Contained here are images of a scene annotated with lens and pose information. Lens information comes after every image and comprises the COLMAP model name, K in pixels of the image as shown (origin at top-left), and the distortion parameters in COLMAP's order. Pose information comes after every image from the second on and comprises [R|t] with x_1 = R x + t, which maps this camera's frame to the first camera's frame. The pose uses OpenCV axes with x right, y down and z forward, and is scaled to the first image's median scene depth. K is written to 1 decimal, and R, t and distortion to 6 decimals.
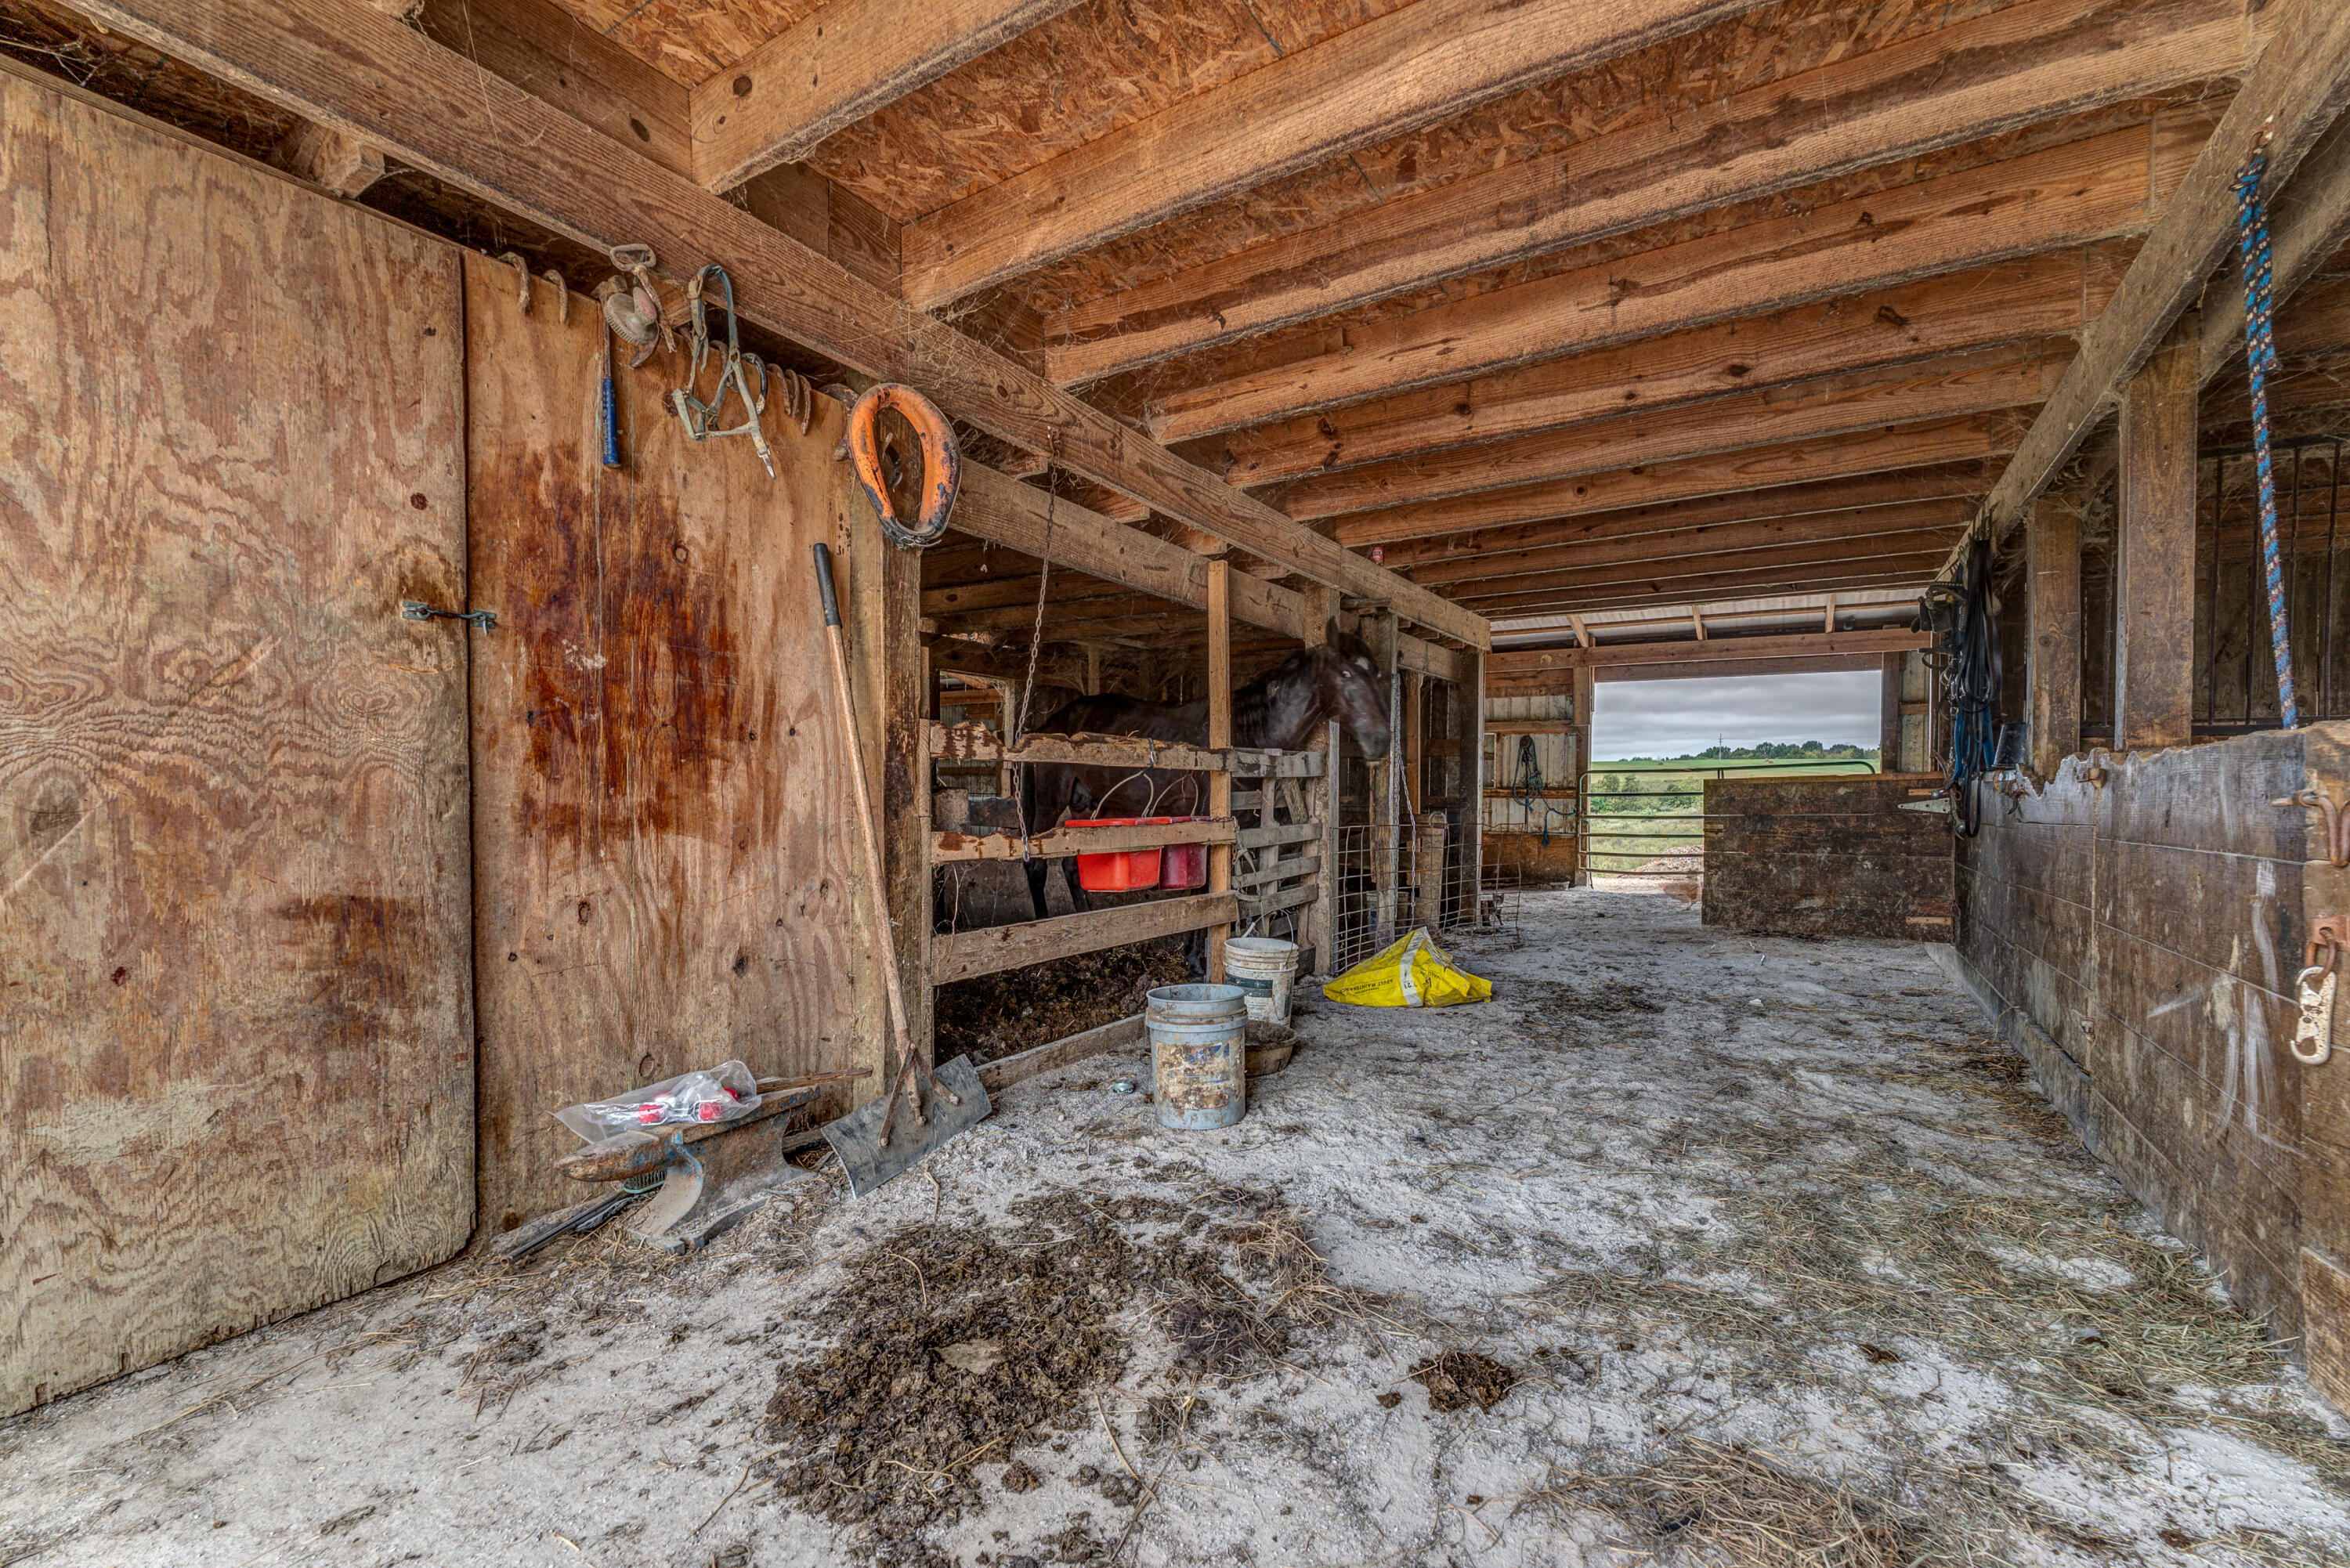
lens RADIAL K [[973.8, 0, 1191.5], [0, 973.8, 796.5], [0, 0, 1]] dist [-0.004786, -0.002417]
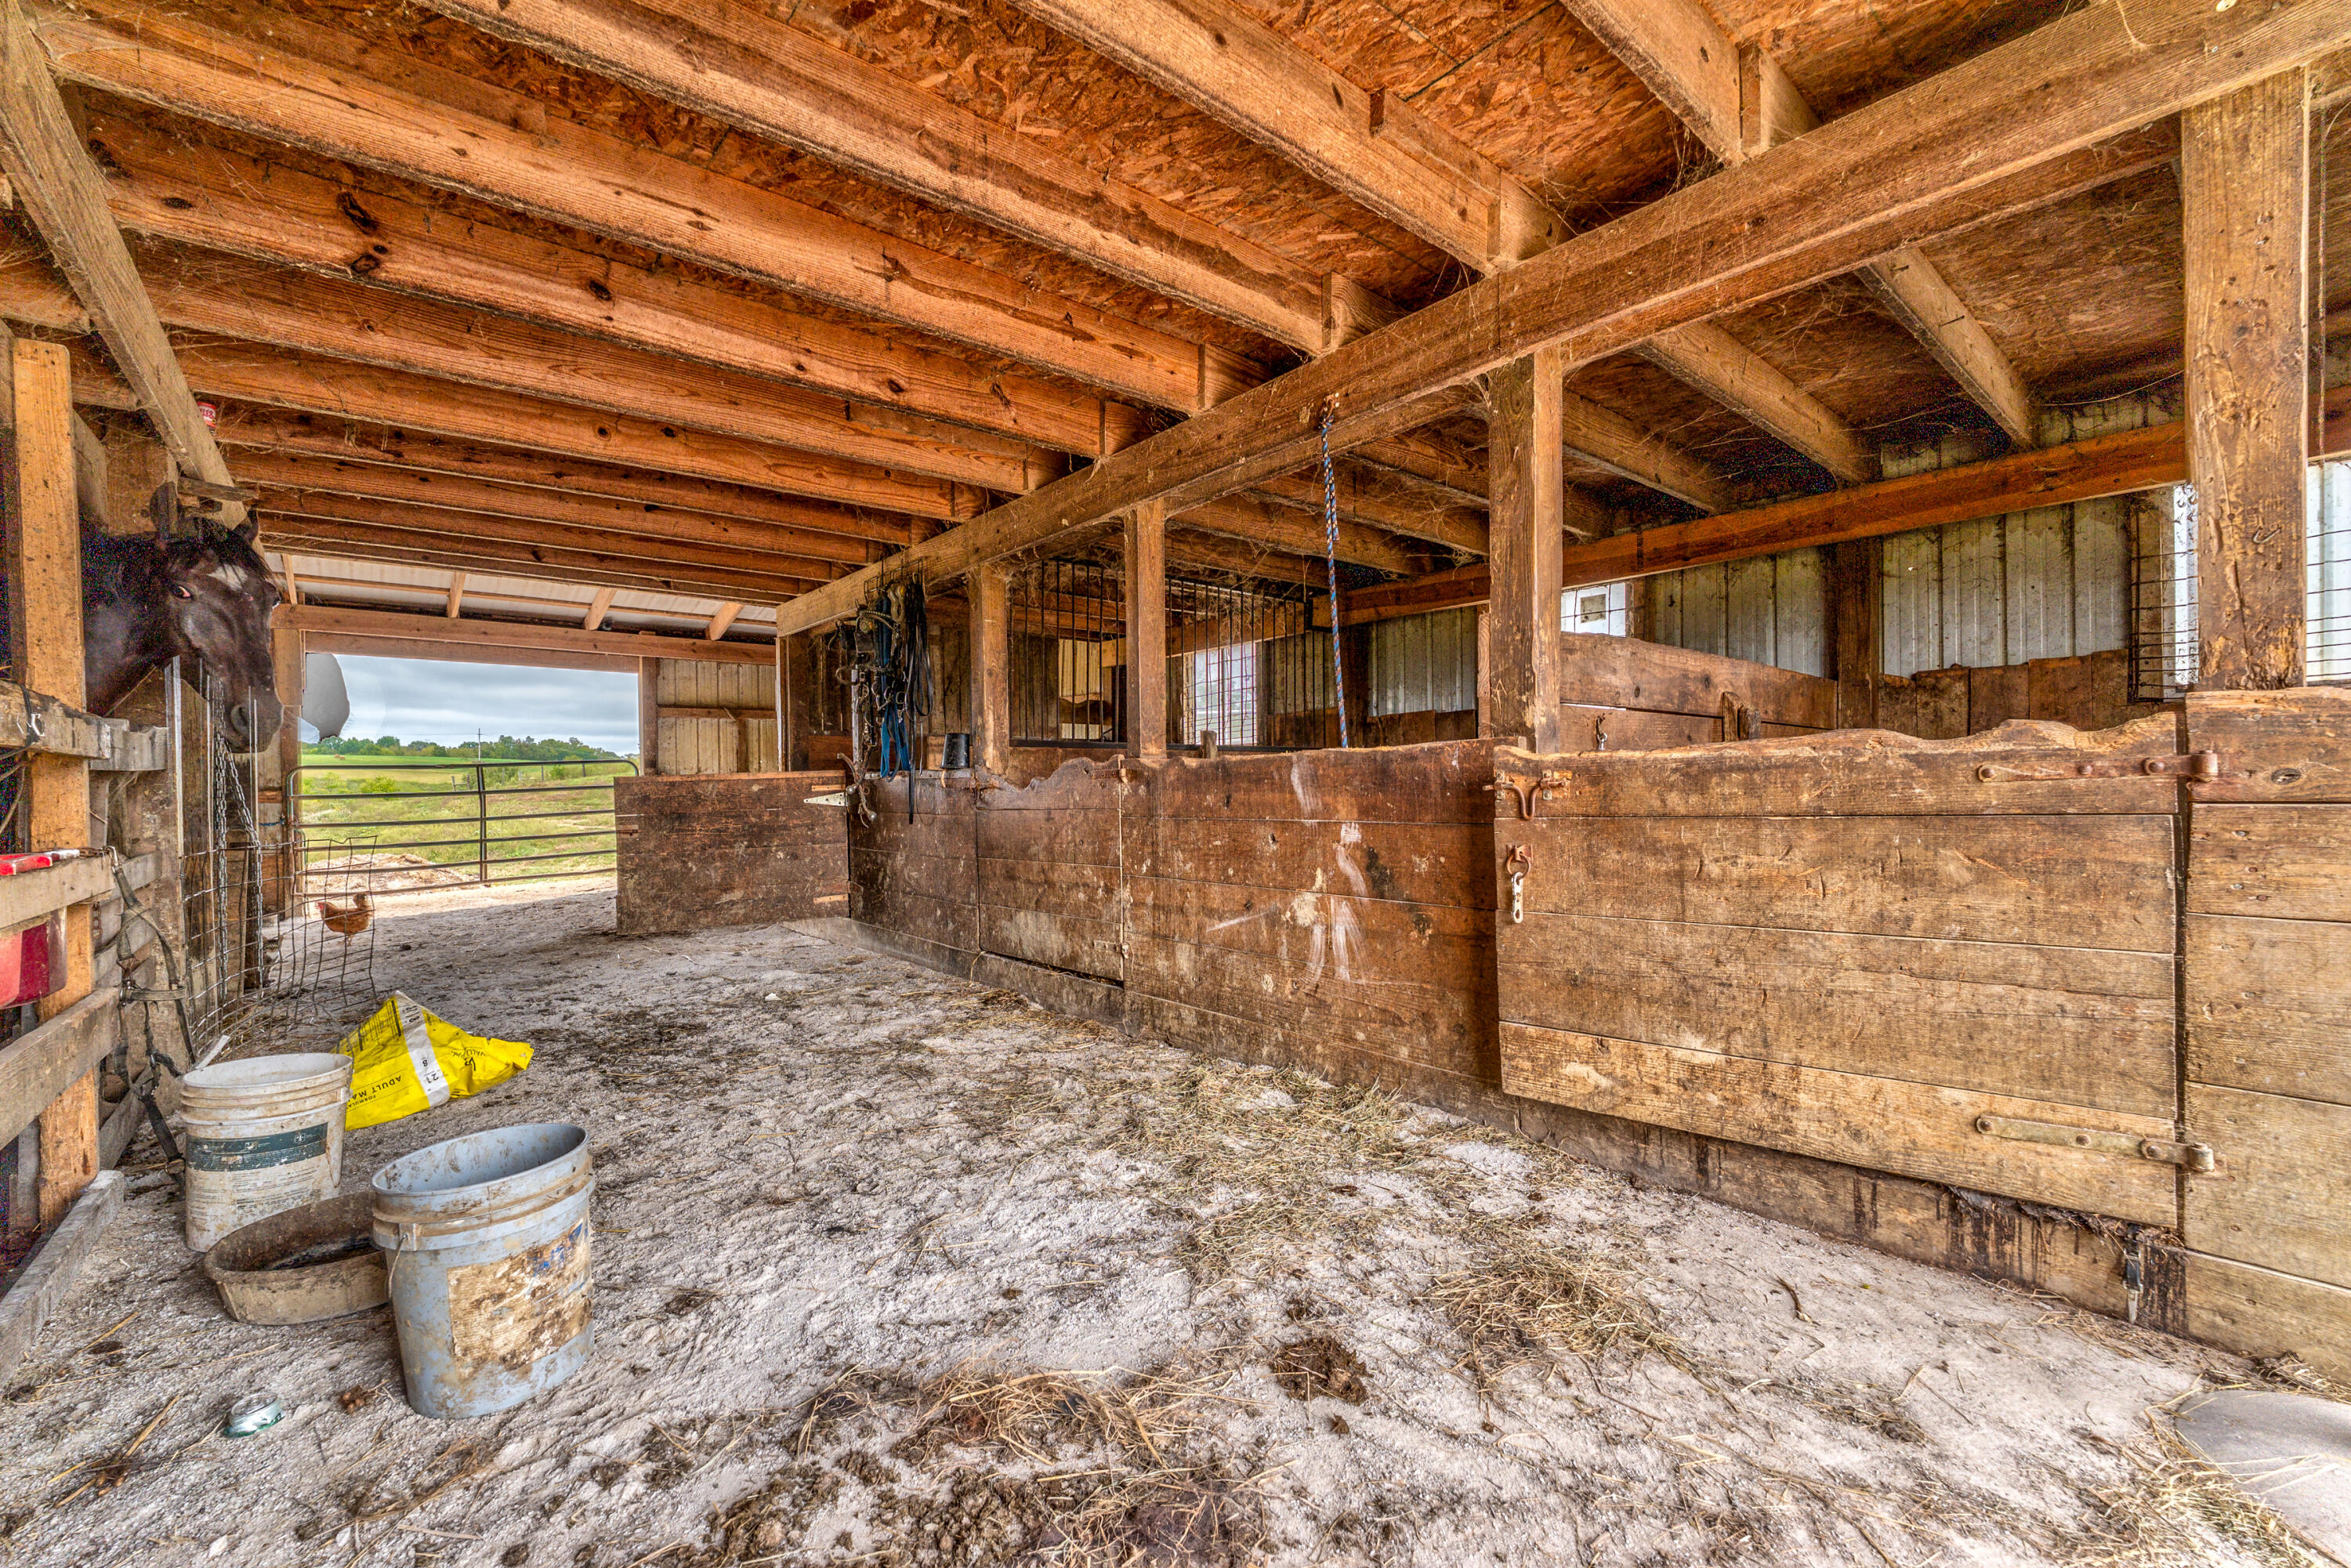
lens RADIAL K [[974.2, 0, 1182.3], [0, 974.2, 783.0], [0, 0, 1]] dist [-0.004786, -0.002417]
pose [[0.325967, -0.005723, 0.945364, -0.427871], [0.016890, 0.999857, 0.000229, -0.006898], [-0.945230, 0.015892, 0.326017, 0.475466]]
